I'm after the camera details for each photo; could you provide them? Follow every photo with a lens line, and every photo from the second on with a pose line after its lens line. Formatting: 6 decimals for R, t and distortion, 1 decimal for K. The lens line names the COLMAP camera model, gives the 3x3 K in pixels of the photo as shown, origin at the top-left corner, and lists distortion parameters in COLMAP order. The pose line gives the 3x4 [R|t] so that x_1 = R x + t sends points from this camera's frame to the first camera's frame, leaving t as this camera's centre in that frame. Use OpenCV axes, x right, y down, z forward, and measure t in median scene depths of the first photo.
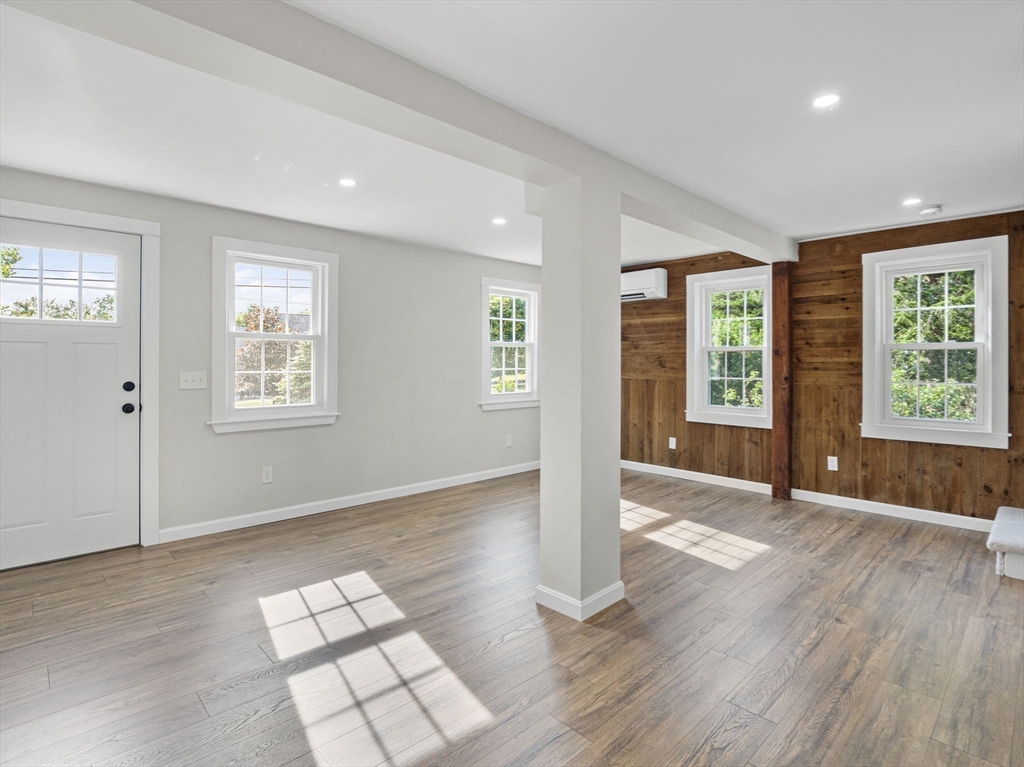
lens RADIAL K [[519.6, 0, 503.0], [0, 519.6, 362.7], [0, 0, 1]] dist [-0.005314, -0.002190]
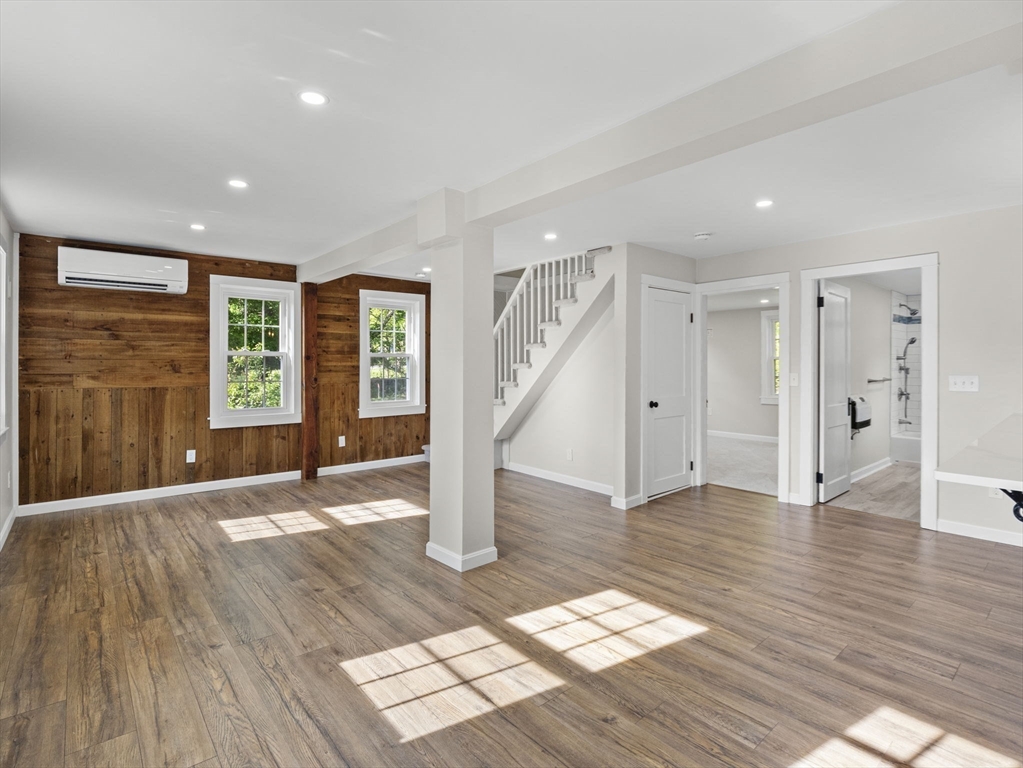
lens RADIAL K [[519.1, 0, 502.5], [0, 519.1, 363.2], [0, 0, 1]] dist [-0.005314, -0.002190]
pose [[0.057010, -0.004408, 0.998364, -0.658344], [0.000569, 0.999990, 0.004382, -0.012611], [-0.998373, 0.000318, 0.057012, 0.496529]]
